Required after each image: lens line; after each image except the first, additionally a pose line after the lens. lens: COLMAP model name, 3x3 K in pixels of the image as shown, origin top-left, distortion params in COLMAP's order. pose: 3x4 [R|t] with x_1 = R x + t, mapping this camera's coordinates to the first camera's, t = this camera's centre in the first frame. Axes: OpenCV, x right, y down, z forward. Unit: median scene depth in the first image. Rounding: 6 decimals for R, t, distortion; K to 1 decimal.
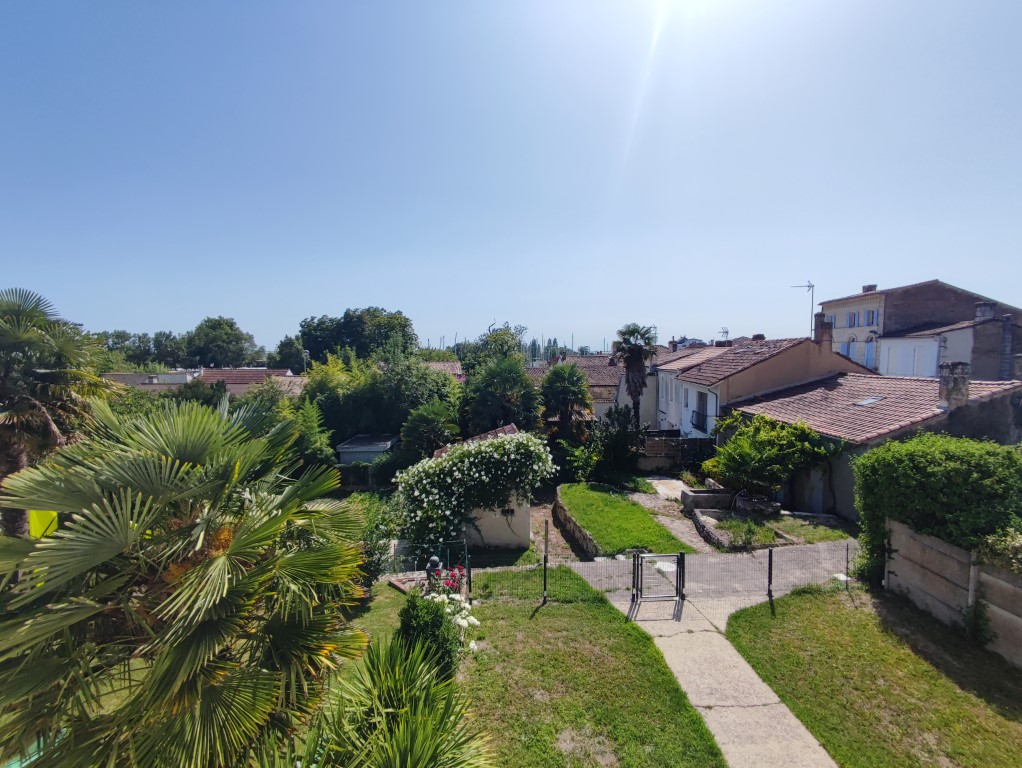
lens RADIAL K [[466.4, 0, 509.3], [0, 466.4, 385.1], [0, 0, 1]] dist [0.002487, 0.000030]
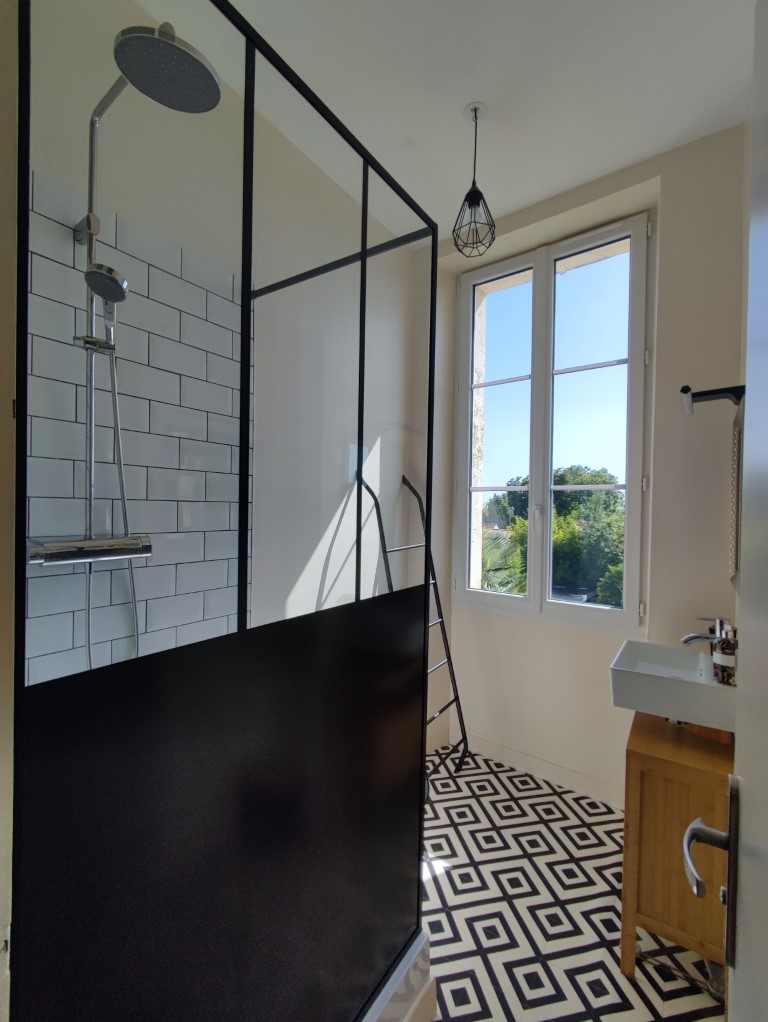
lens RADIAL K [[466.4, 0, 384.3], [0, 466.4, 512.4], [0, 0, 1]] dist [0.002487, 0.000030]
pose [[0.781704, 0.017300, -0.623409, 0.094352], [-0.060396, 0.997017, -0.048063, 0.044599], [0.620718, 0.075222, 0.780417, -0.243868]]
